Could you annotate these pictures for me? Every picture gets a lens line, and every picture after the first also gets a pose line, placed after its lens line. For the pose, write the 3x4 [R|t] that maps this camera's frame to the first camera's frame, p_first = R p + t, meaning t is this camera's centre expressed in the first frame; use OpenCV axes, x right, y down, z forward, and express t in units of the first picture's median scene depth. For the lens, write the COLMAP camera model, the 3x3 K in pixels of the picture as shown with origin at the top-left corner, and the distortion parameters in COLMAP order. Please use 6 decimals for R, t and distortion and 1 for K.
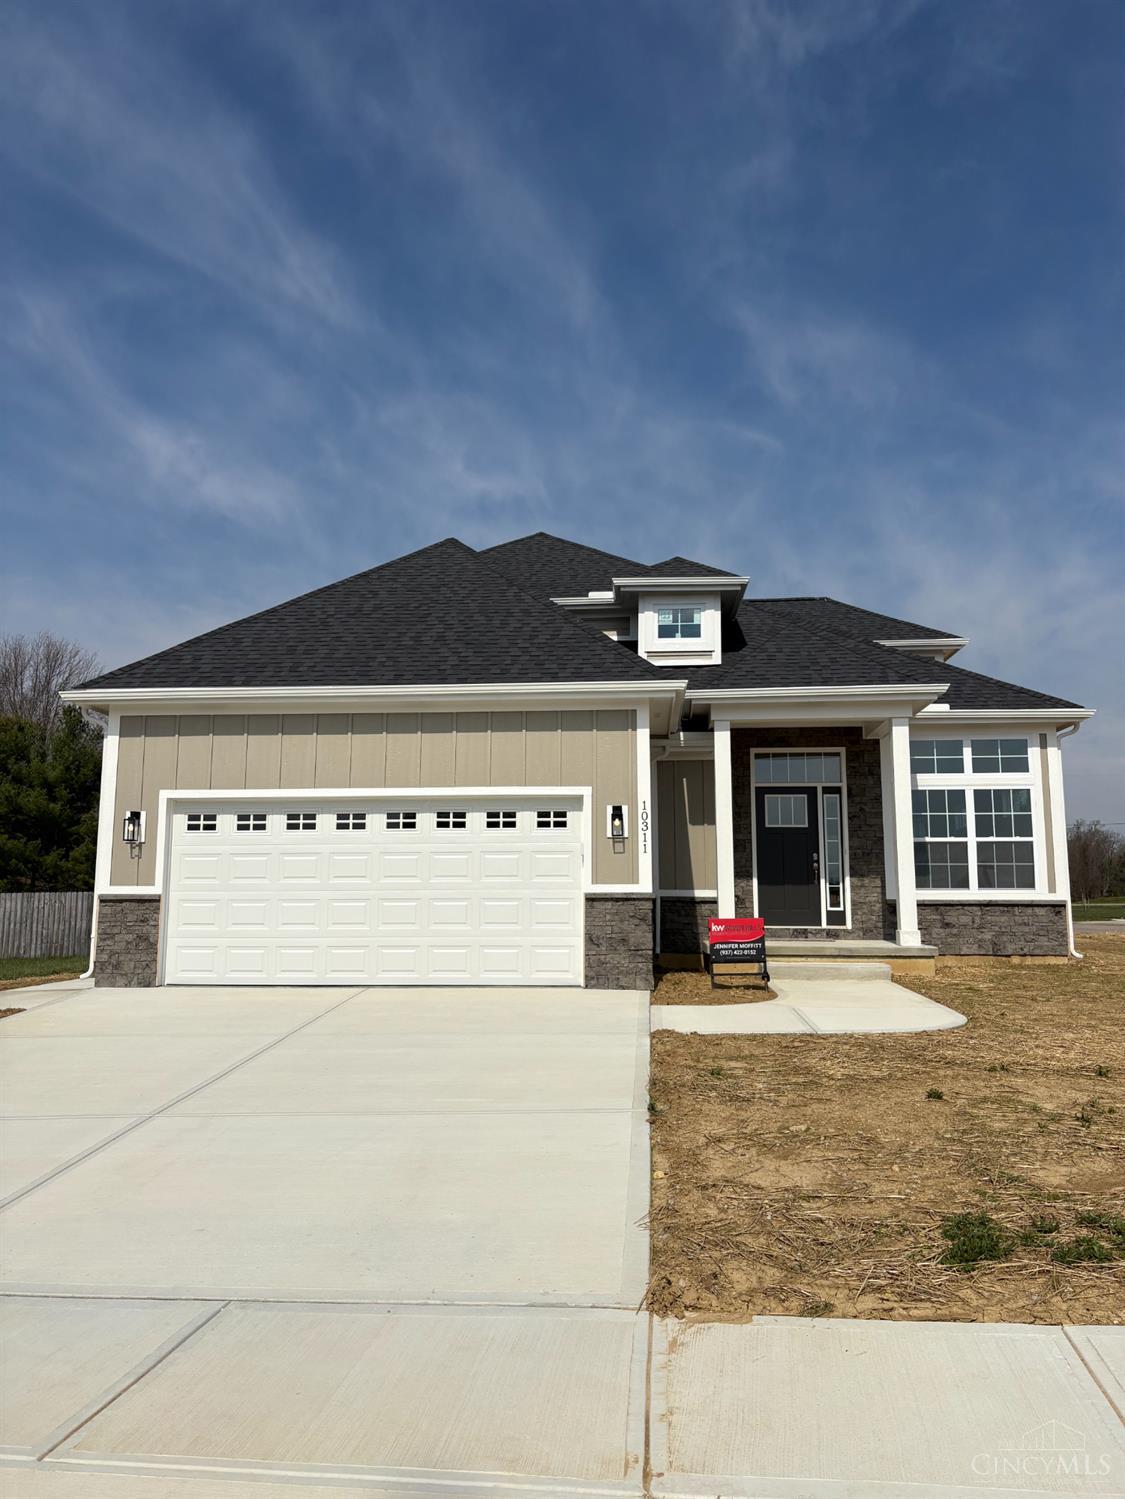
lens RADIAL K [[1131.0, 0, 562.5], [0, 1131.0, 749.5], [0, 0, 1]] dist [0.066815, -0.079449]
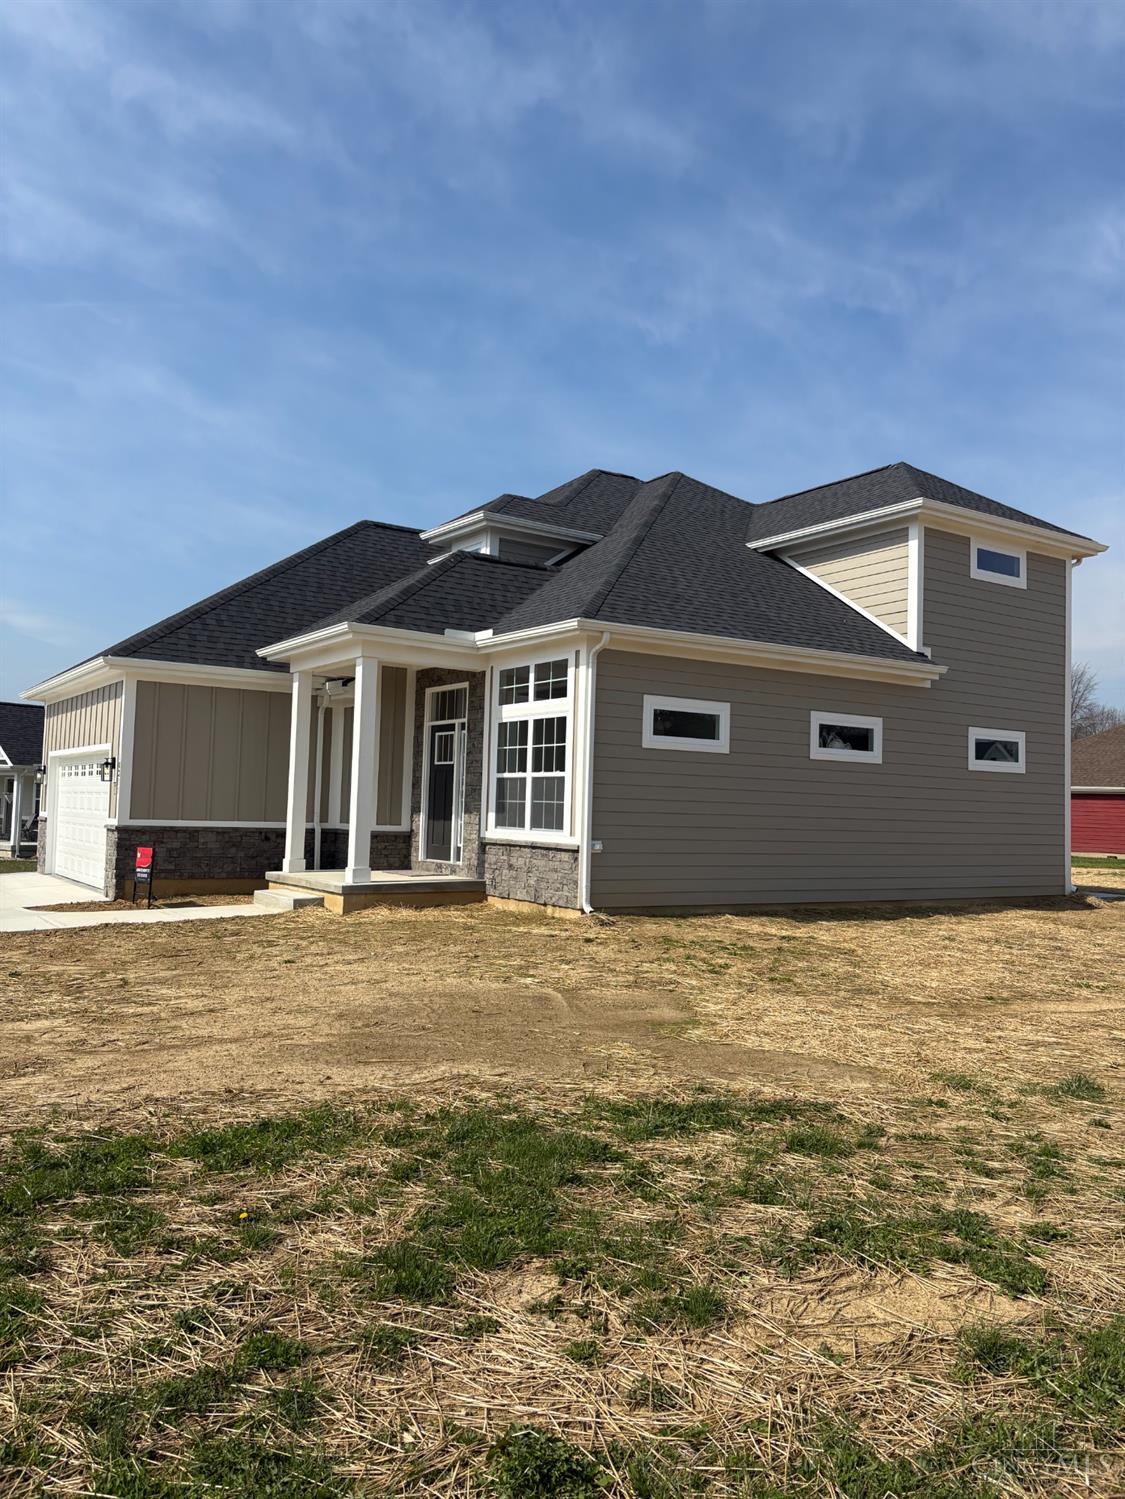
lens RADIAL K [[1131.0, 0, 562.5], [0, 1131.0, 749.5], [0, 0, 1]] dist [0.066815, -0.079449]
pose [[0.599716, -0.023541, -0.799866, 1.096020], [0.083028, 0.996003, 0.032938, 0.031299], [0.795894, -0.086164, 0.599274, 0.483022]]
